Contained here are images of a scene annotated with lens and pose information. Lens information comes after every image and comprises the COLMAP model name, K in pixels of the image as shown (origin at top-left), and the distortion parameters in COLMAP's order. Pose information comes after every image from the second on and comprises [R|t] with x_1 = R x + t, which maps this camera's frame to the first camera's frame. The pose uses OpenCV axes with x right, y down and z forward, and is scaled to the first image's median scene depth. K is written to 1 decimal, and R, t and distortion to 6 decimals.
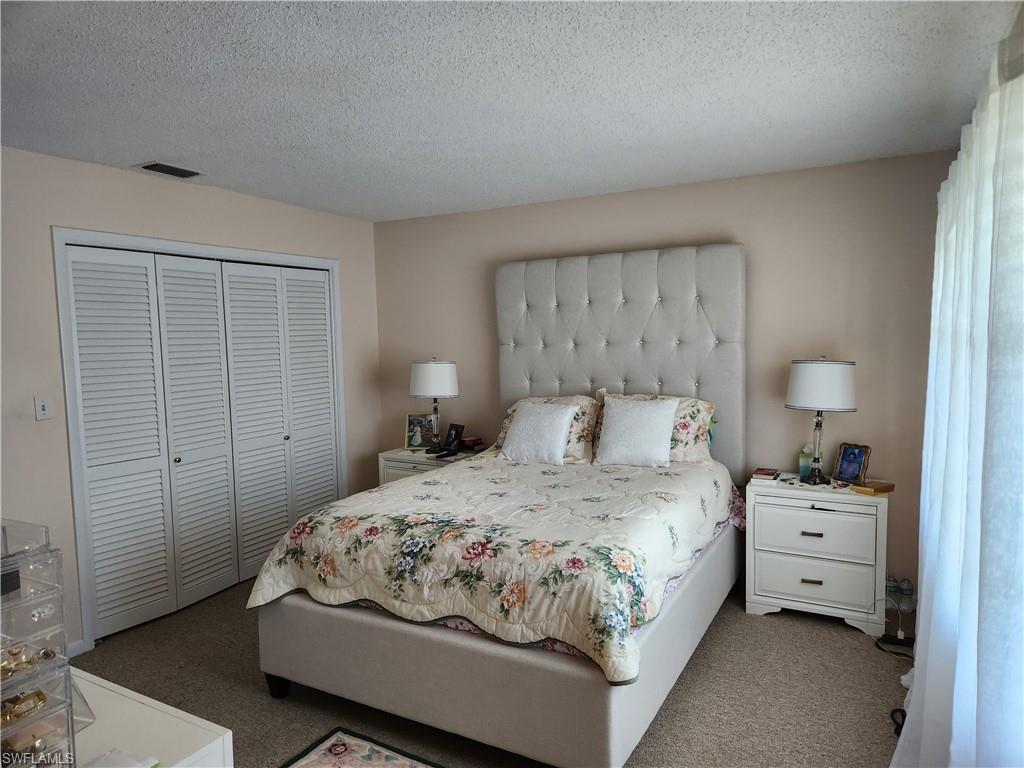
lens RADIAL K [[686.3, 0, 513.8], [0, 686.3, 384.9], [0, 0, 1]] dist [0.081971, -0.067231]
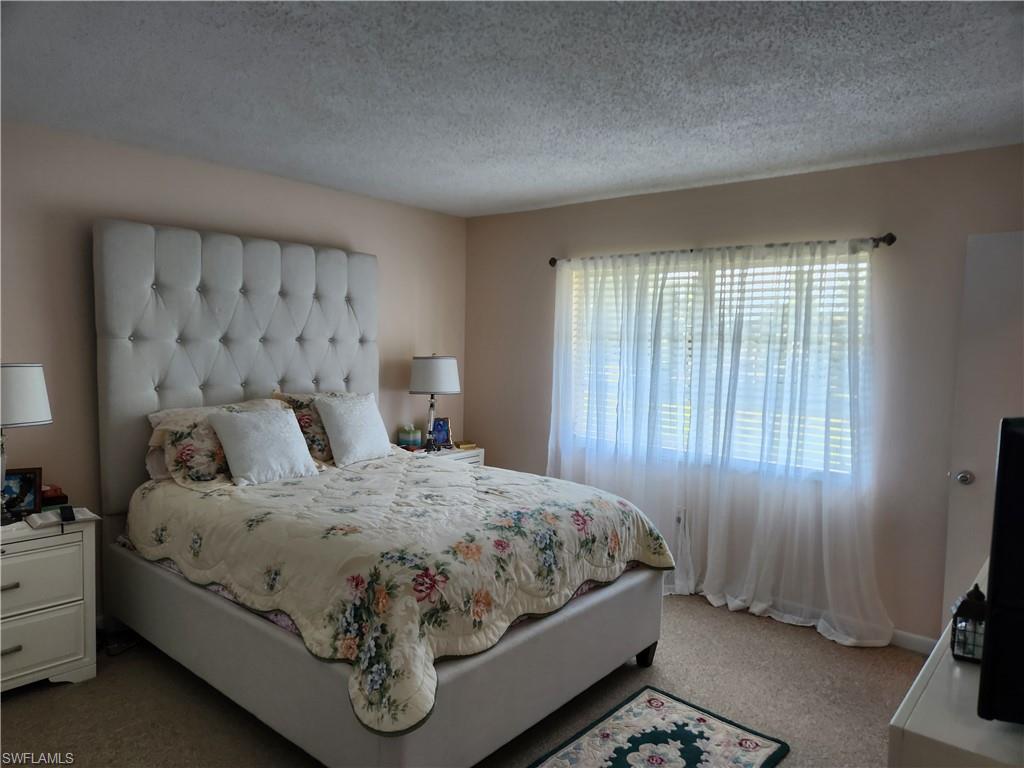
lens RADIAL K [[686.3, 0, 506.4], [0, 686.3, 387.6], [0, 0, 1]] dist [0.081971, -0.067231]
pose [[0.183379, -0.047329, 0.981902, -1.053957], [0.052407, 0.997891, 0.038312, -0.025496], [-0.981644, 0.044433, 0.185472, 0.804020]]
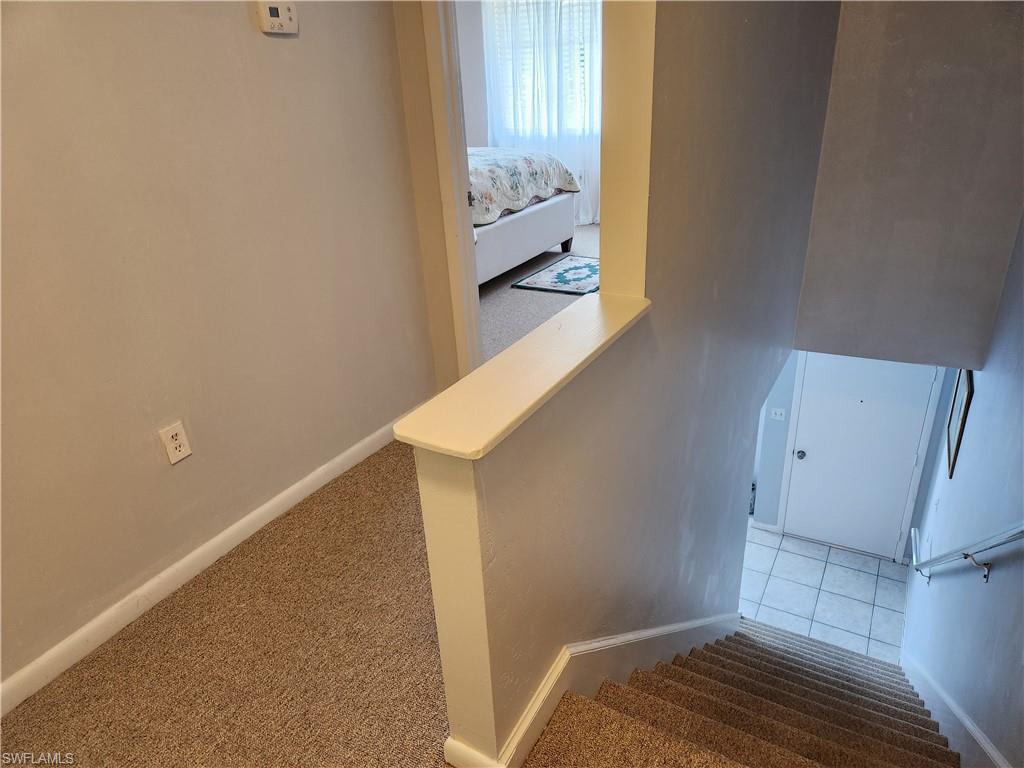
lens RADIAL K [[686.3, 0, 516.6], [0, 686.3, 395.2], [0, 0, 1]] dist [0.081971, -0.067231]
pose [[0.003166, -0.413235, 0.910619, -1.910143], [0.132721, 0.902741, 0.409198, 0.023940], [-0.991148, 0.119562, 0.057703, 0.892312]]
